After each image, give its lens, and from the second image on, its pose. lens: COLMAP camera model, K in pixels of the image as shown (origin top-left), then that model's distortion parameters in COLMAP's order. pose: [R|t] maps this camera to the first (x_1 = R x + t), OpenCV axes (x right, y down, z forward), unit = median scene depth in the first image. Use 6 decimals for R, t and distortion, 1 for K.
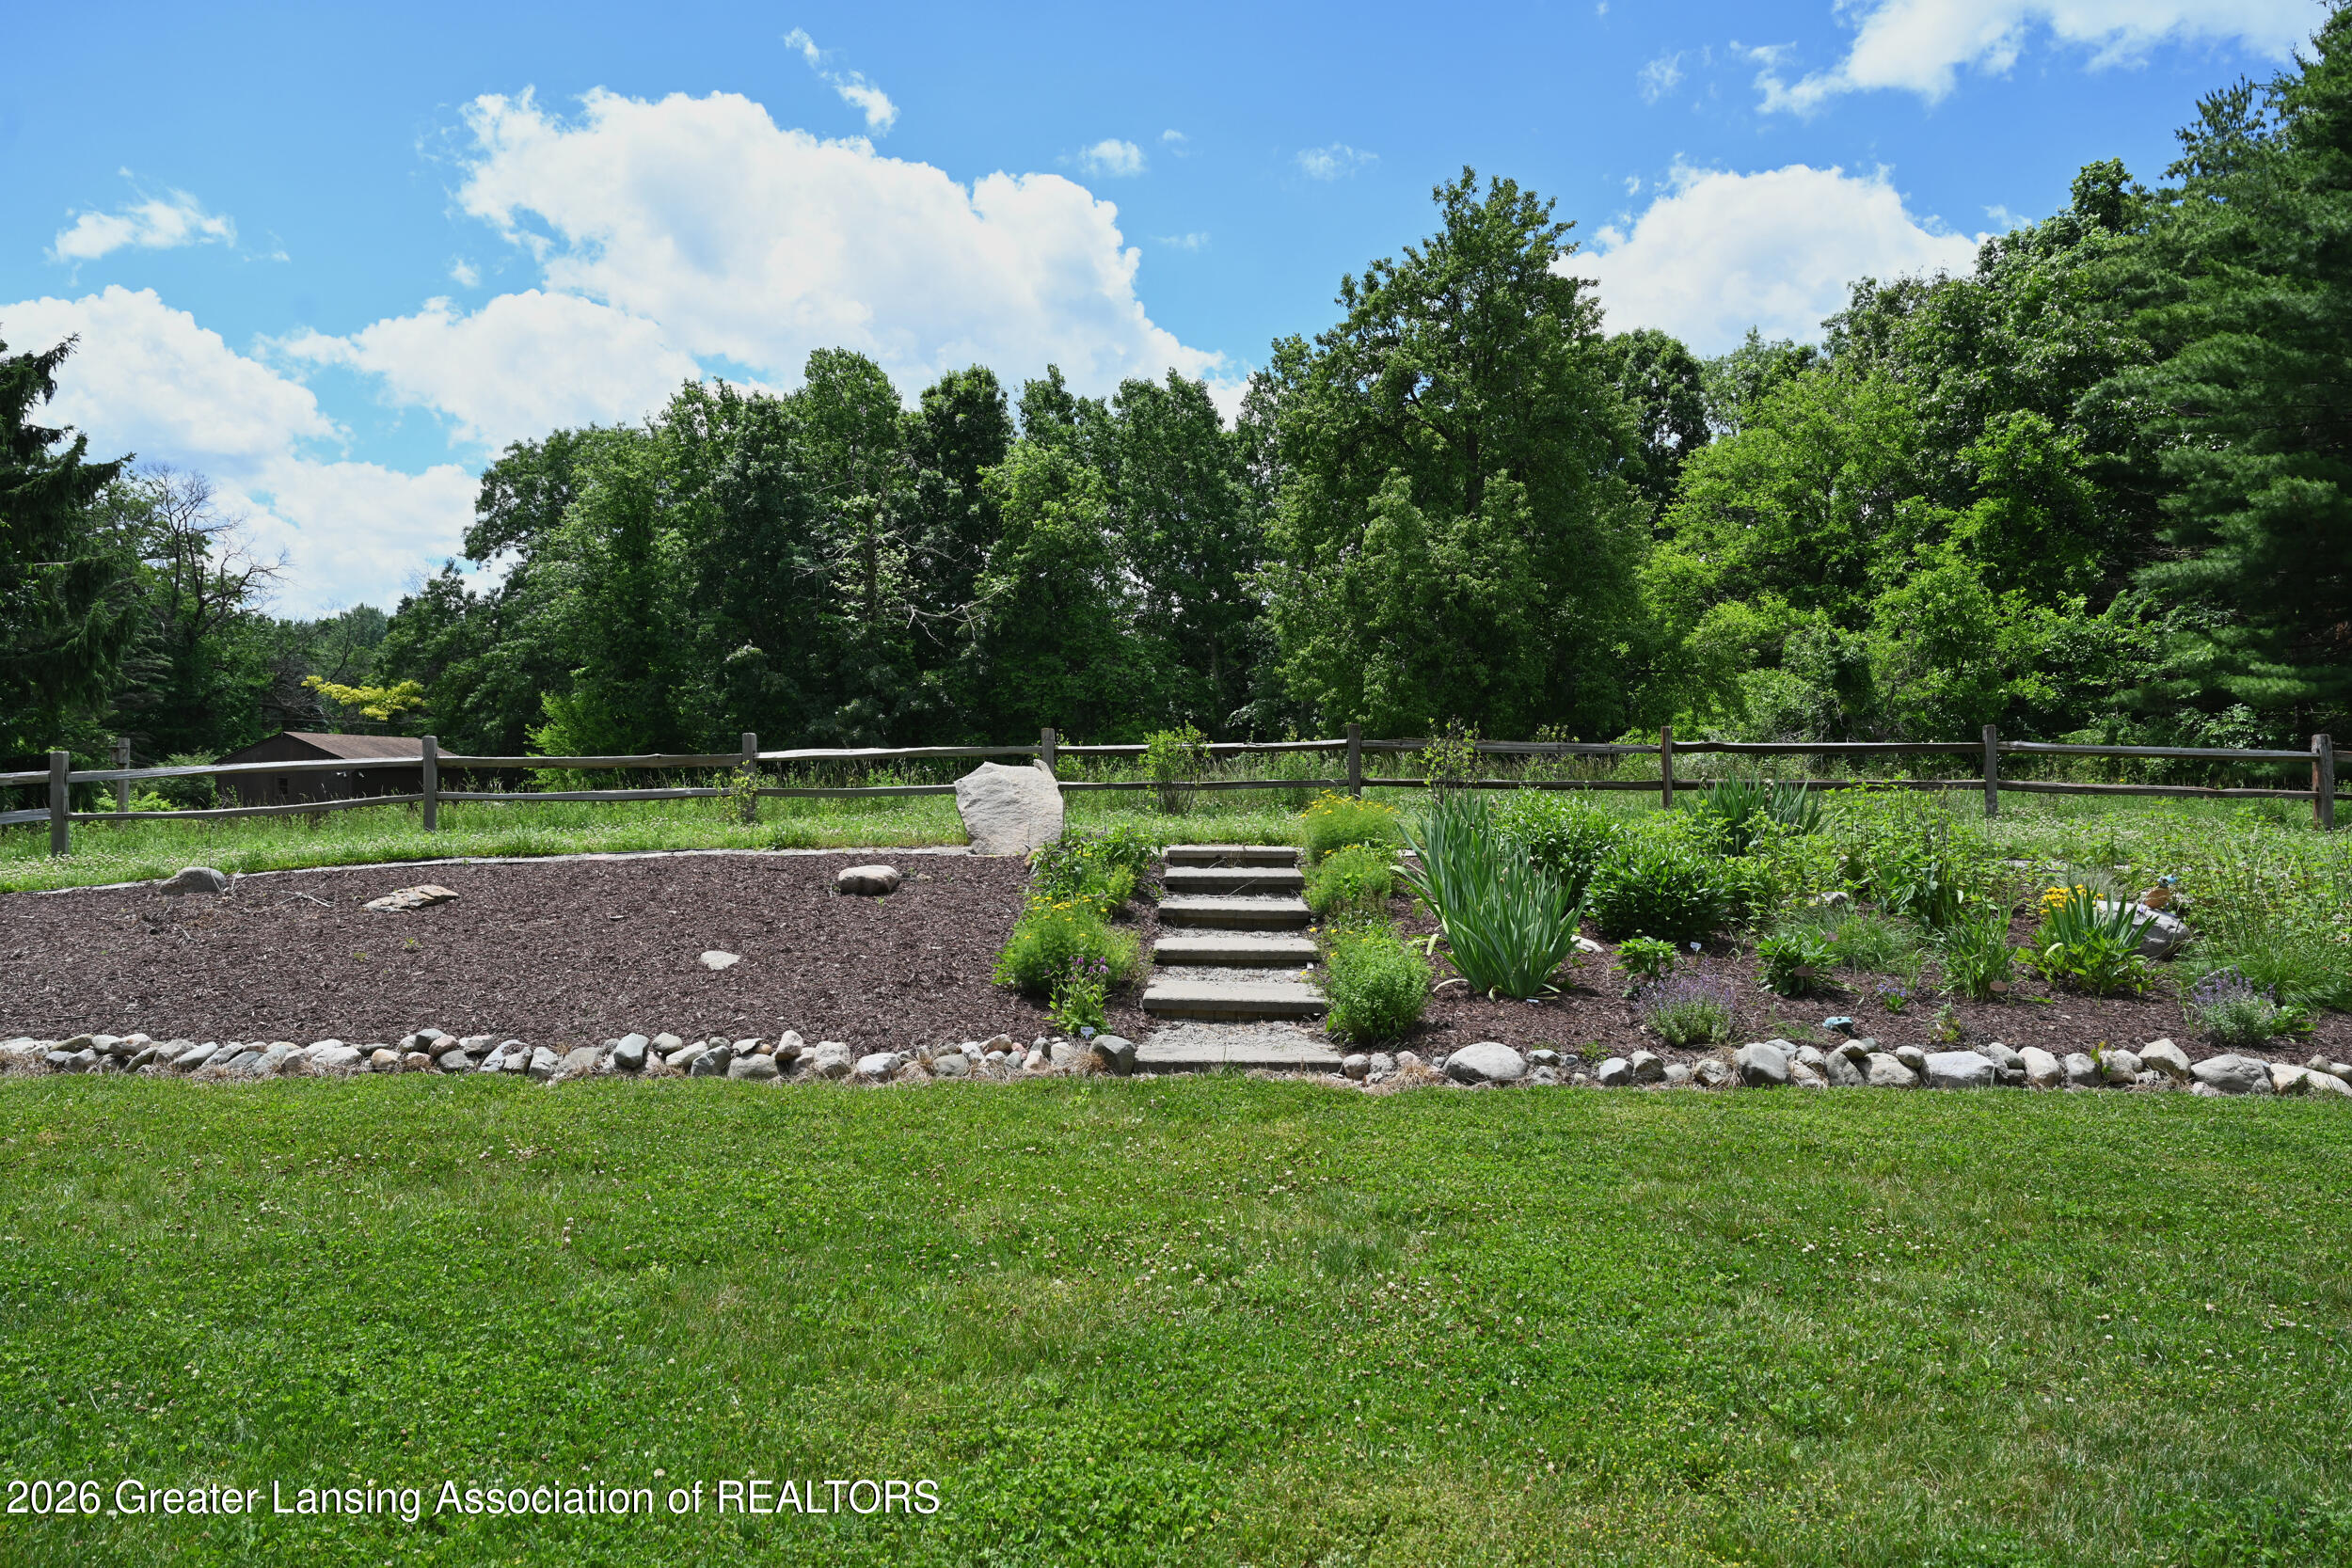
lens RADIAL K [[1627.5, 0, 1175.9], [0, 1627.5, 783.7], [0, 0, 1]] dist [-0.006700, -0.000820]
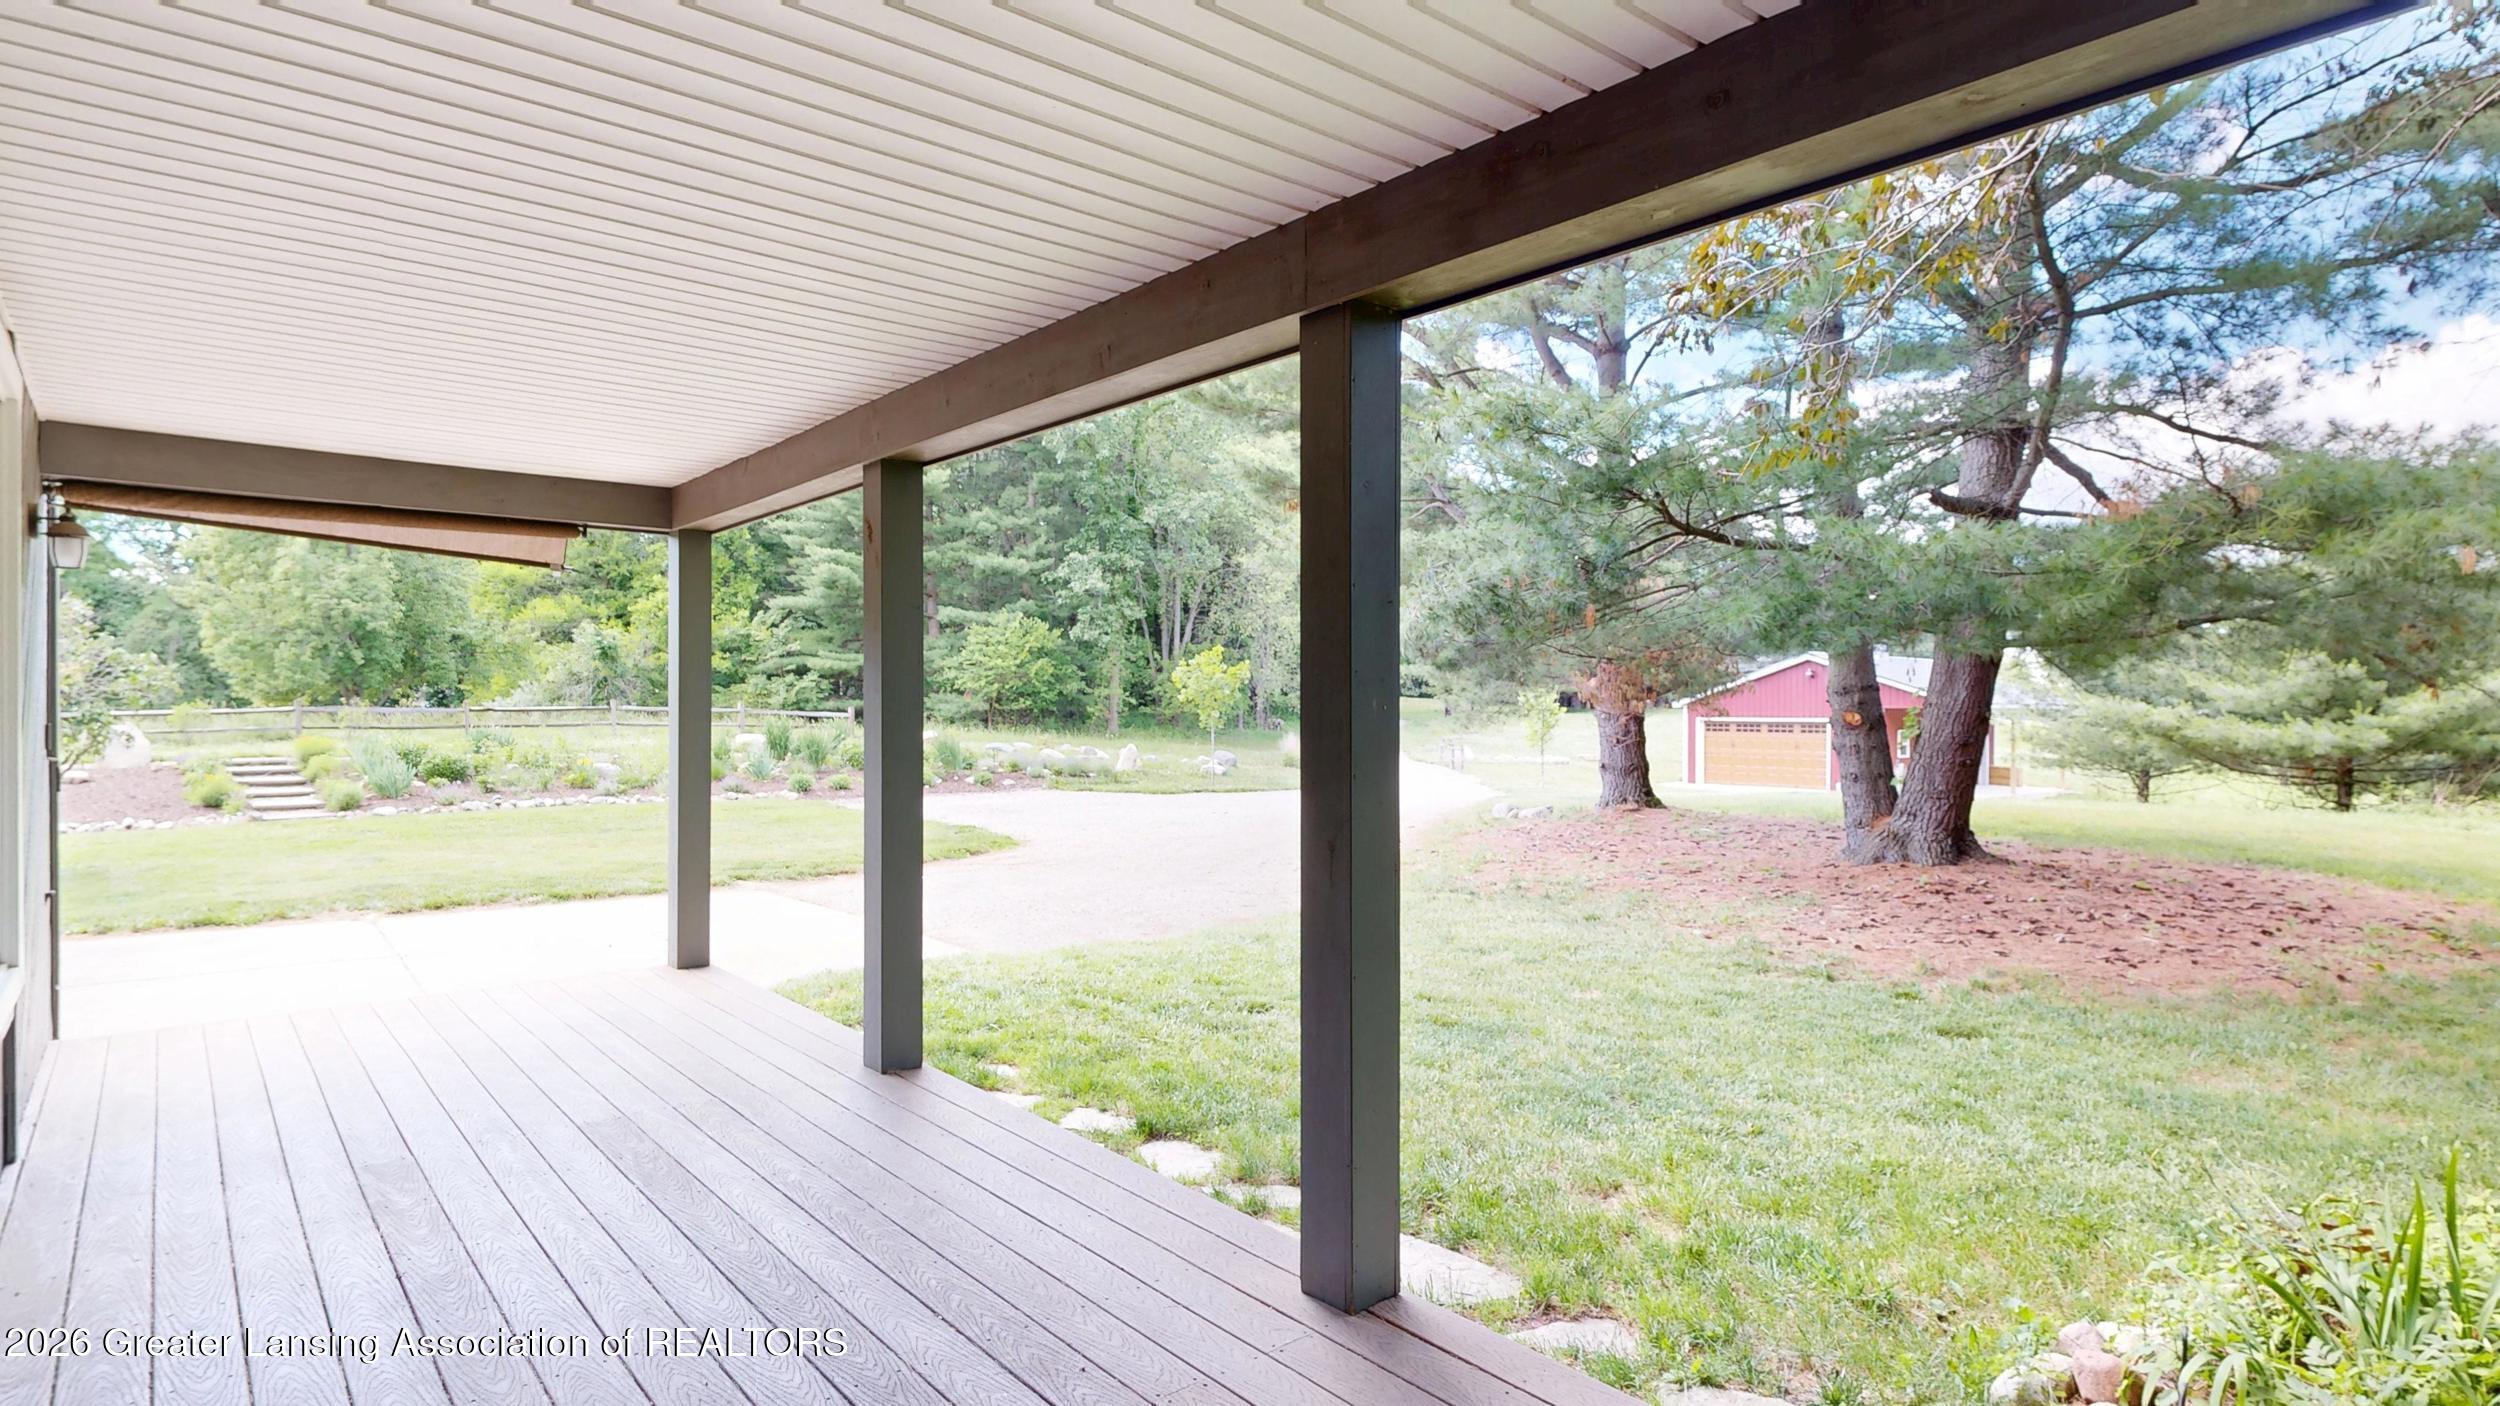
lens RADIAL K [[1305.9, 0, 1249.0], [0, 1305.9, 706.6], [0, 0, 1]] dist [-0.004236, -0.000973]
pose [[0.698896, -0.010404, 0.715148, -0.352669], [0.008994, 0.999943, 0.005758, -0.040551], [-0.715167, 0.002408, 0.698949, -1.578393]]
